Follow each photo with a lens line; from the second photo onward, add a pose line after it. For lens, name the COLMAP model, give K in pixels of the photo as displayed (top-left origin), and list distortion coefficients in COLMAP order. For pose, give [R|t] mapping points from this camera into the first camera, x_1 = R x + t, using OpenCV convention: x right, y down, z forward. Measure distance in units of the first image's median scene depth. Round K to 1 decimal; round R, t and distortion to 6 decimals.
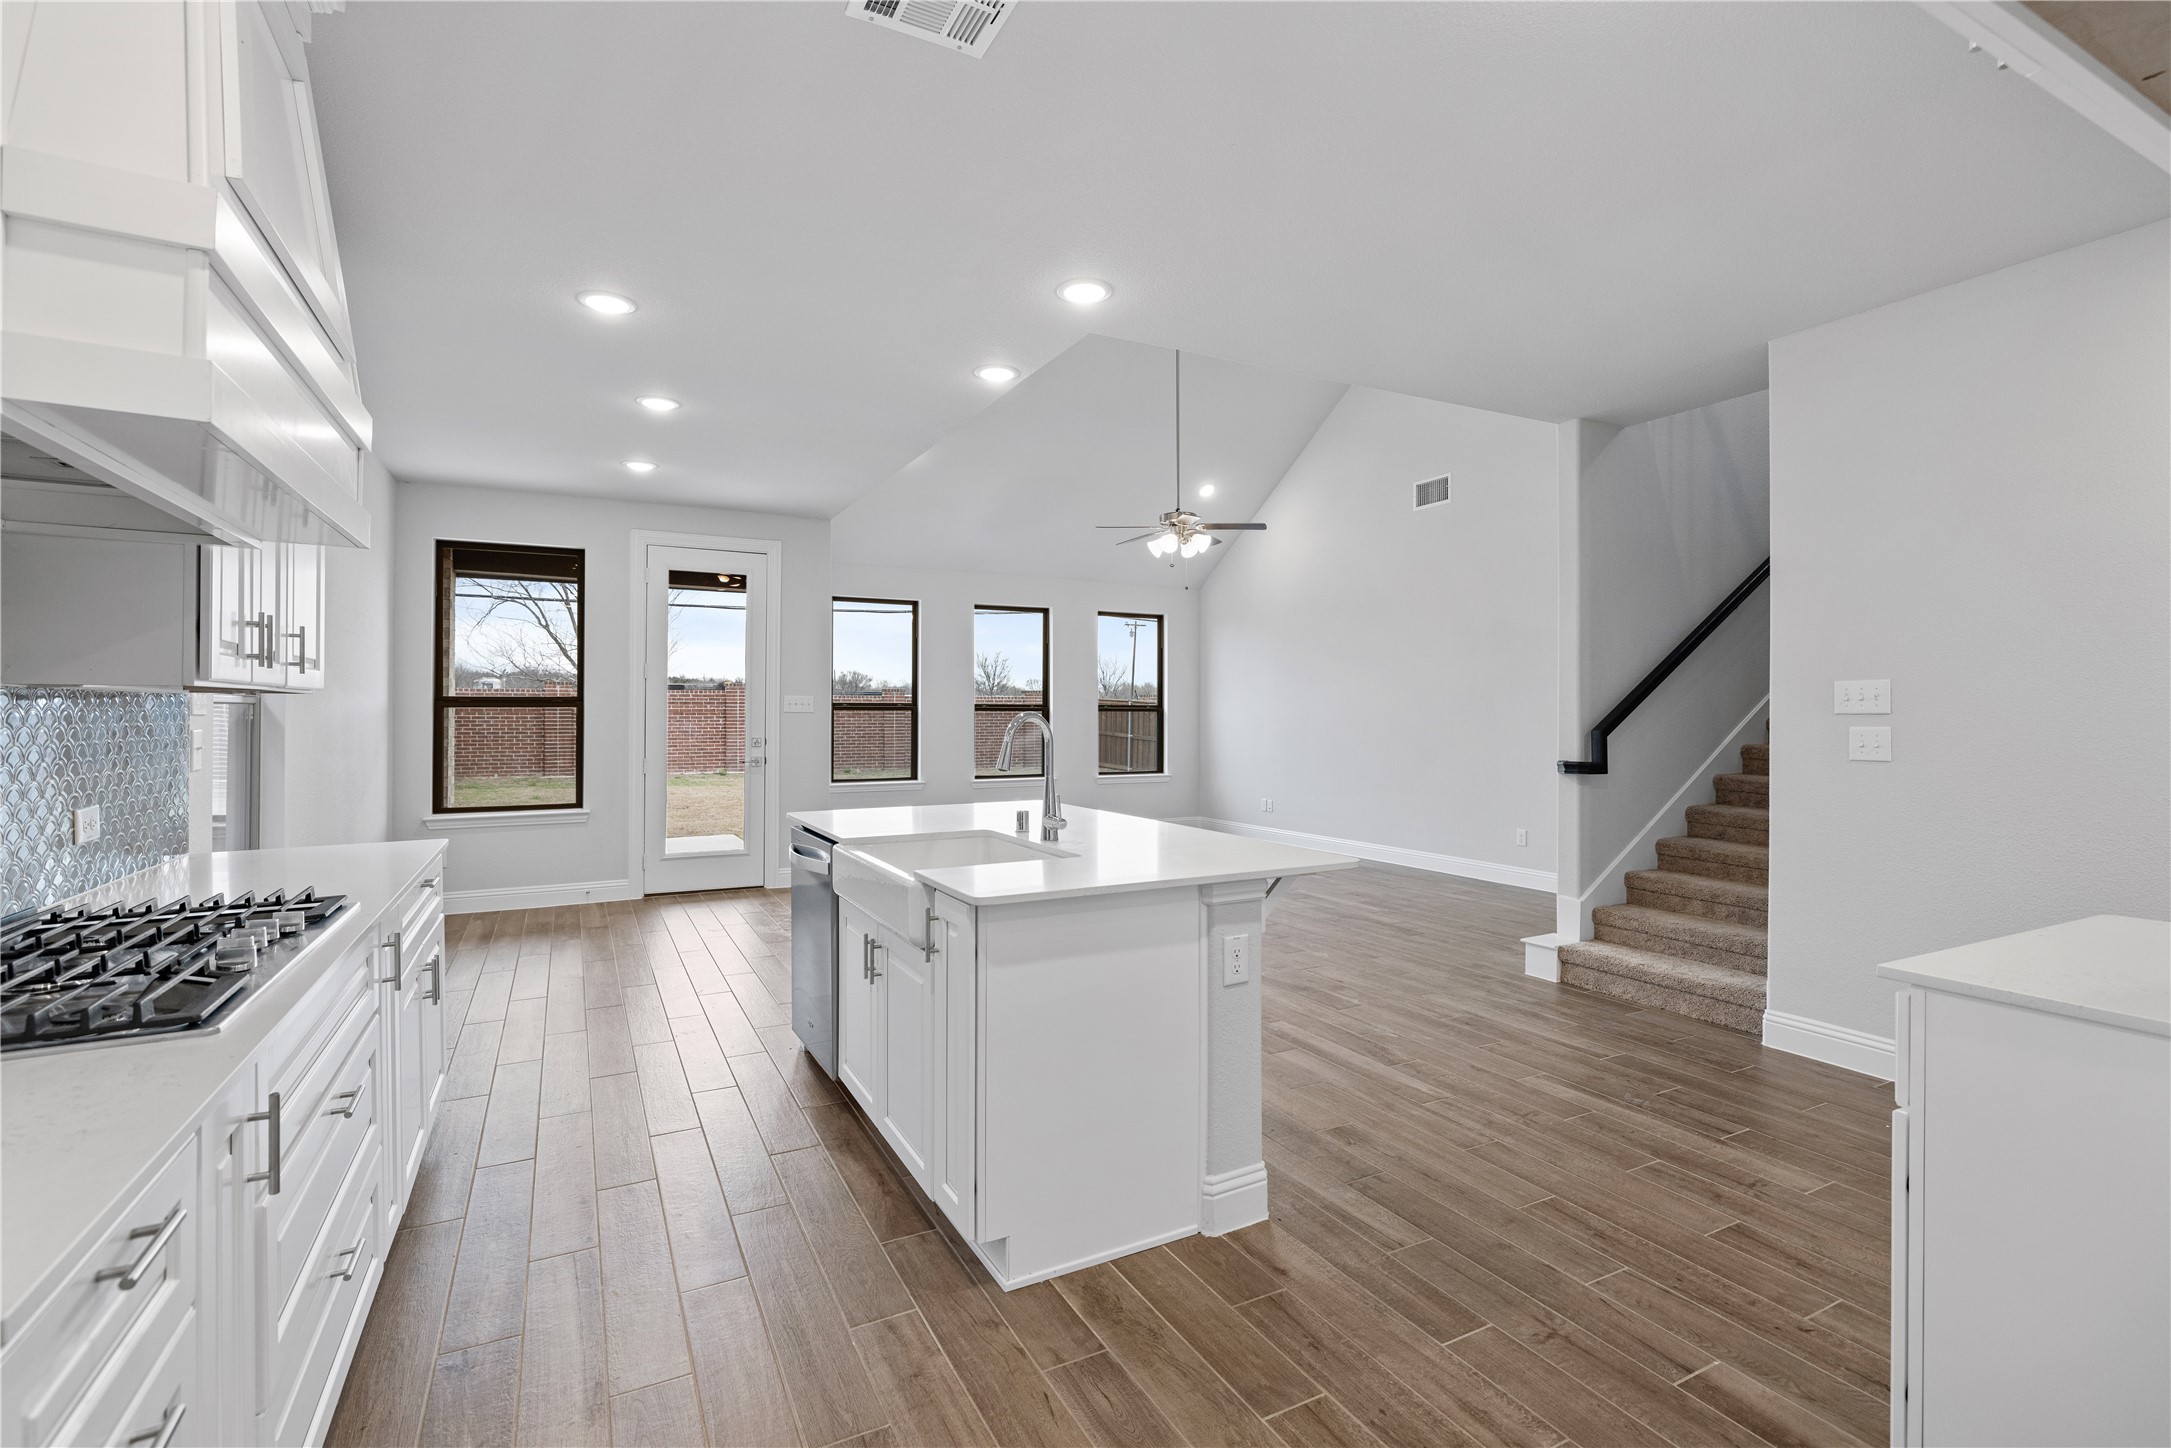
lens RADIAL K [[970.1, 0, 1063.6], [0, 970.1, 708.0], [0, 0, 1]] dist [-0.002304, 0.002485]
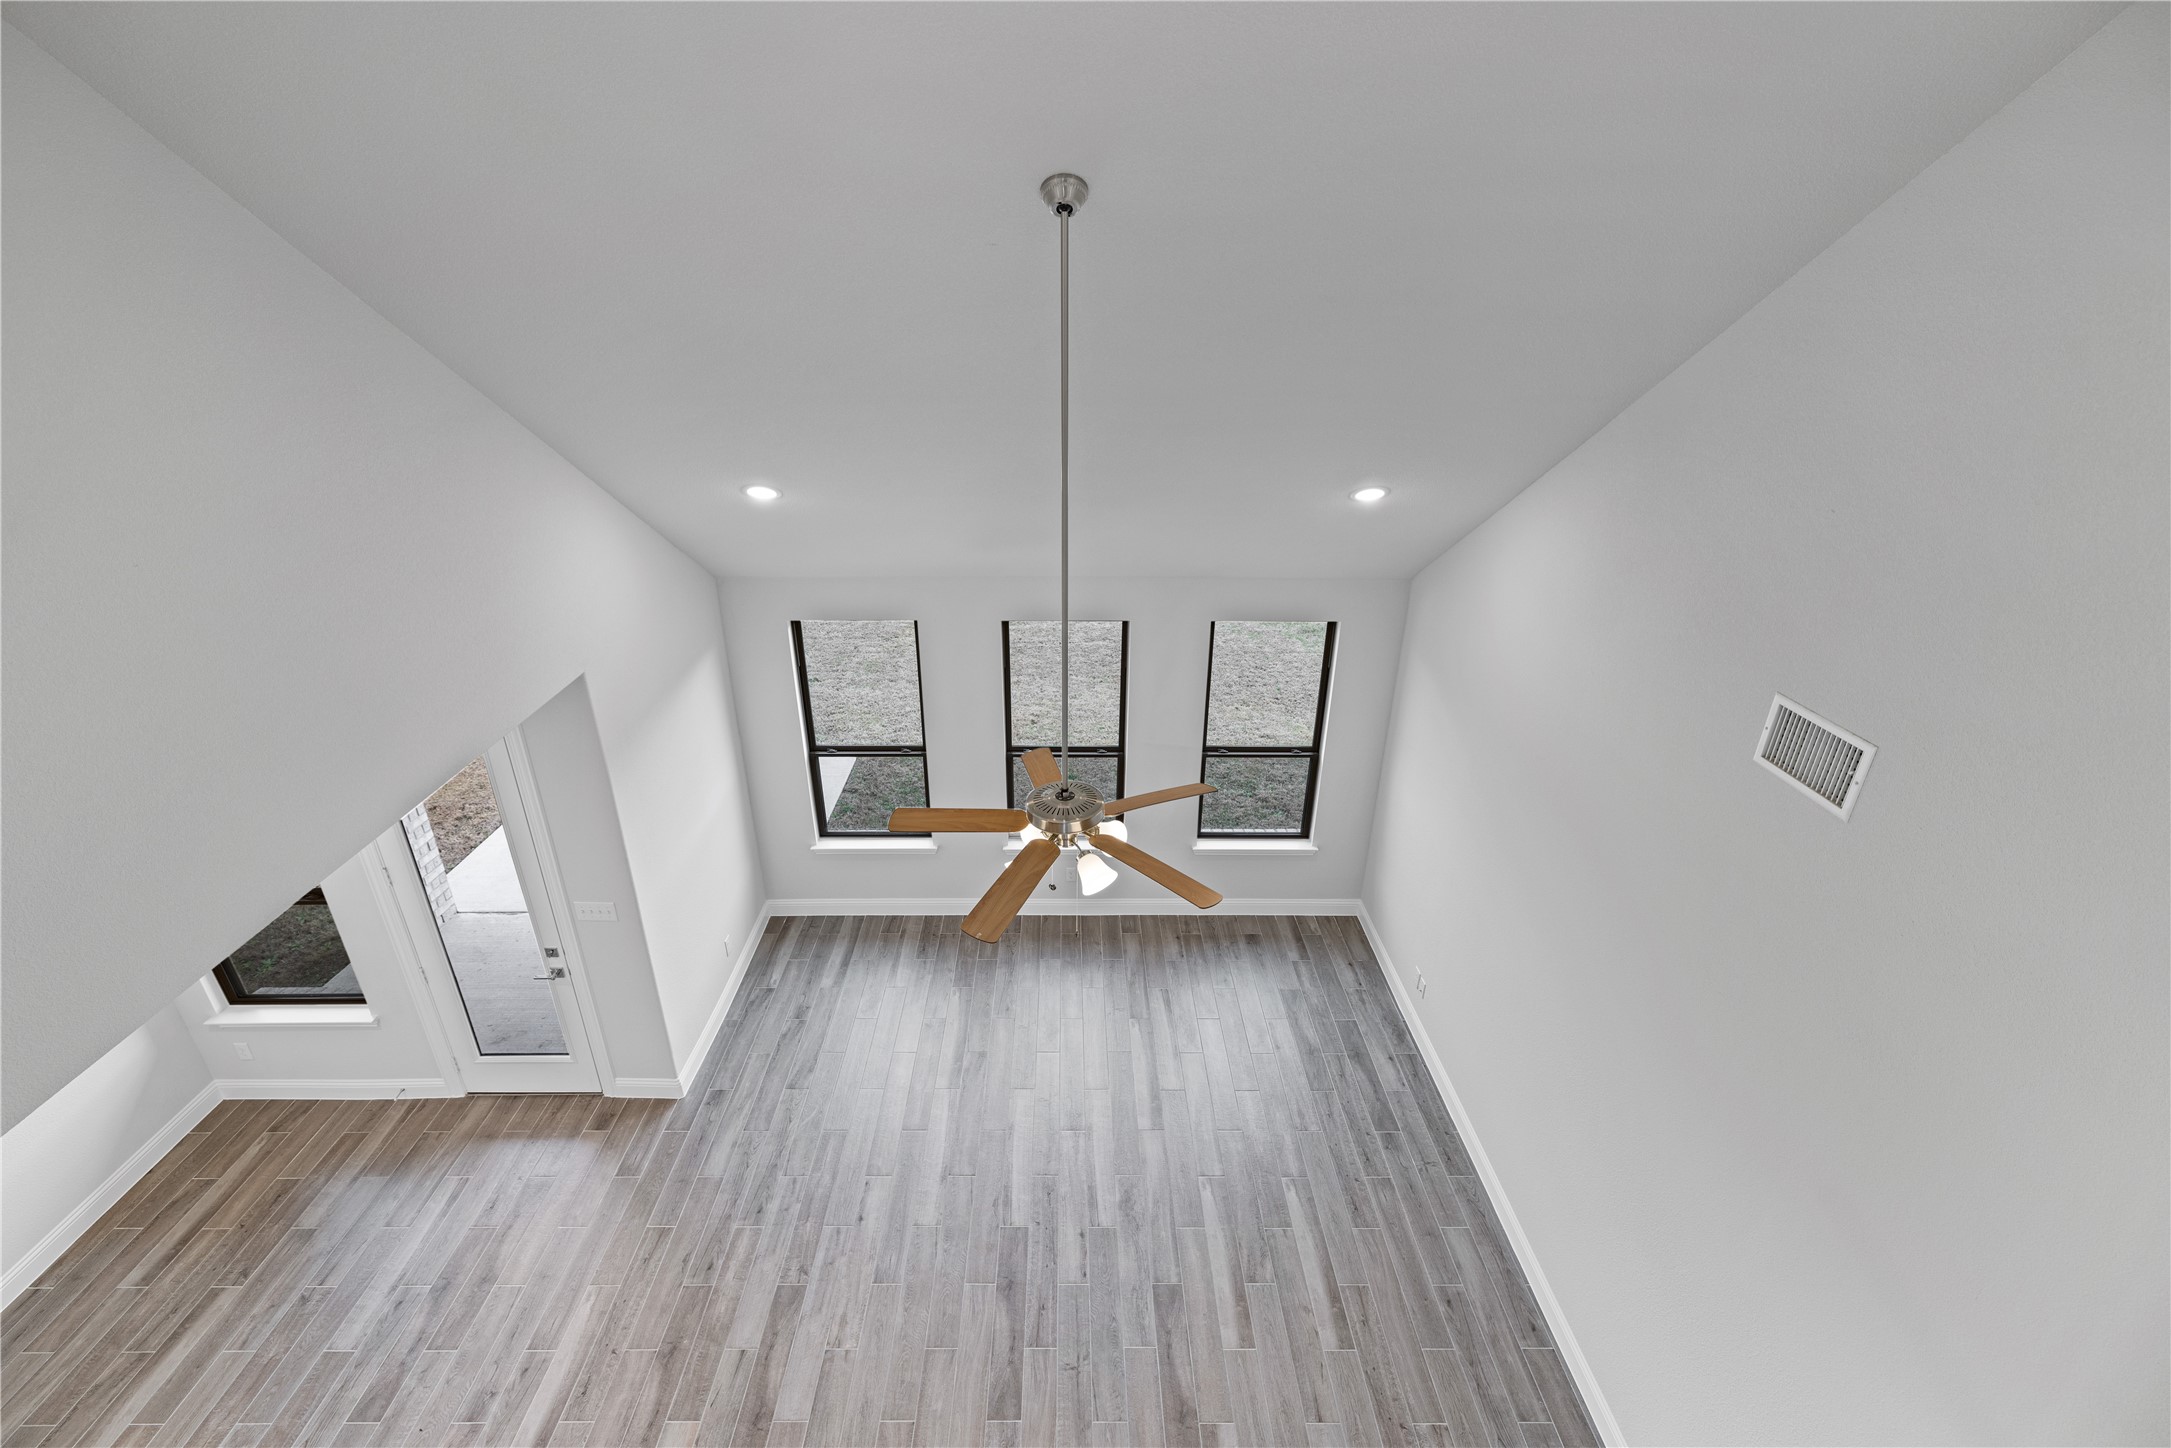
lens RADIAL K [[913.3, 0, 1080.5], [0, 913.3, 712.1], [0, 0, 1]] dist [0.000811, 0.000208]
pose [[0.899900, 0.186985, -0.393975, 0.694771], [-0.005821, 0.908483, 0.417881, -1.005627], [0.436057, -0.373758, 0.818633, 1.577060]]
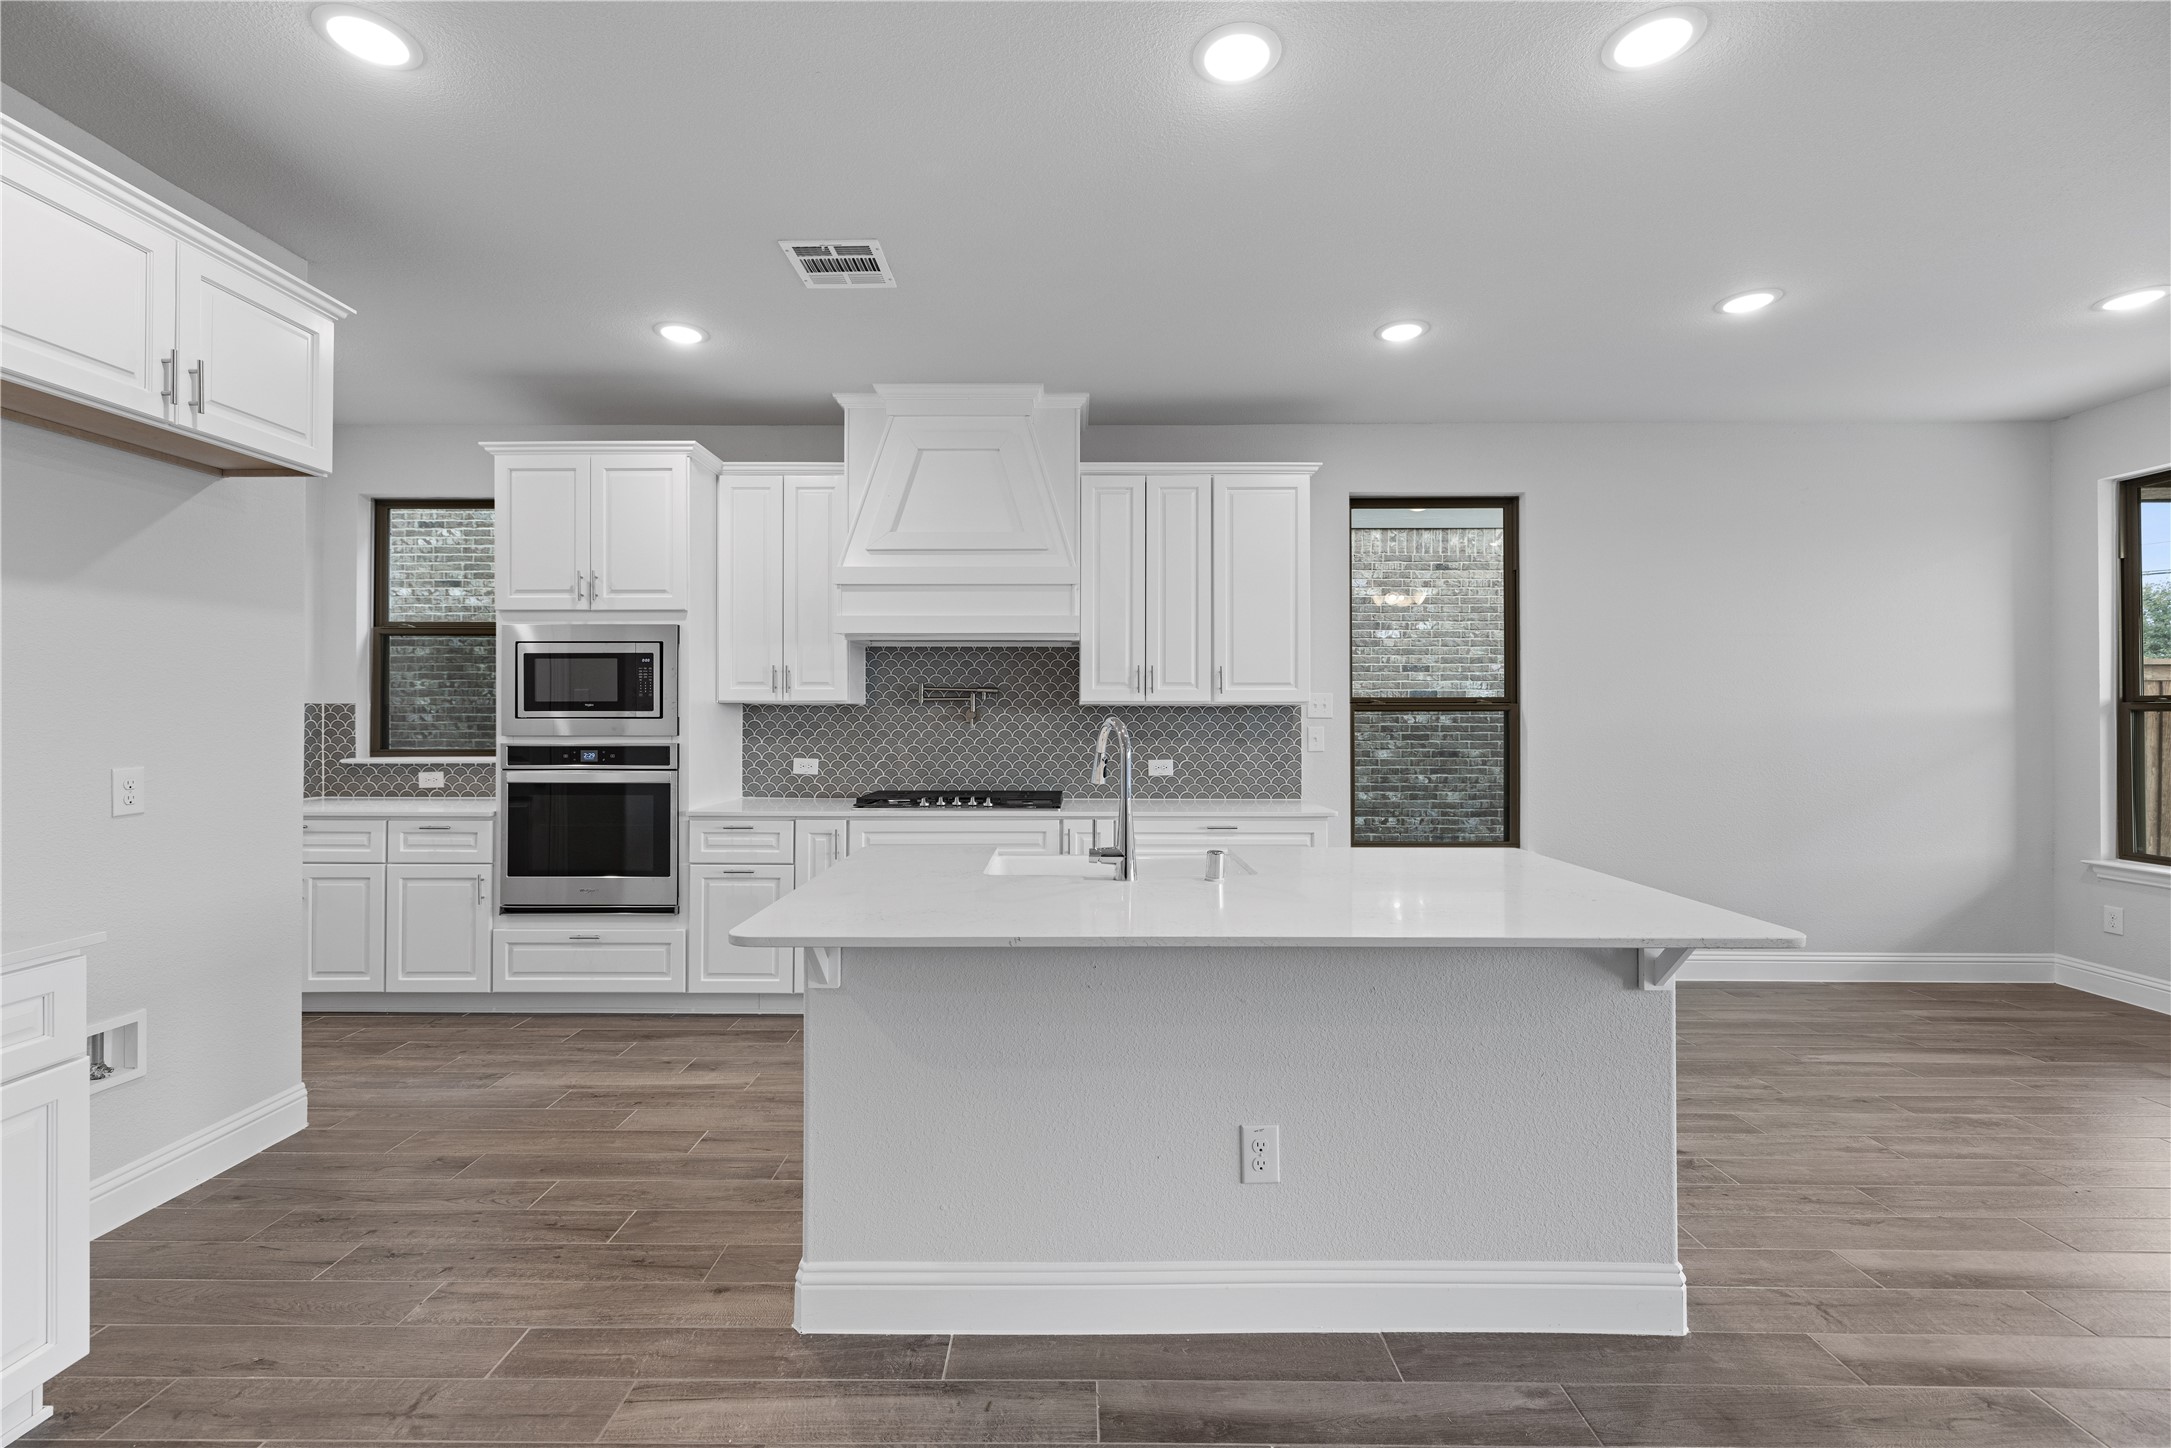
lens RADIAL K [[913.3, 0, 1081.4], [0, 913.3, 704.2], [0, 0, 1]] dist [0.000811, 0.000208]
pose [[-0.451620, -0.011073, -0.892142, 0.652707], [0.001115, 0.999915, -0.012975, 0.004029], [0.892210, -0.006855, -0.451569, 1.283269]]
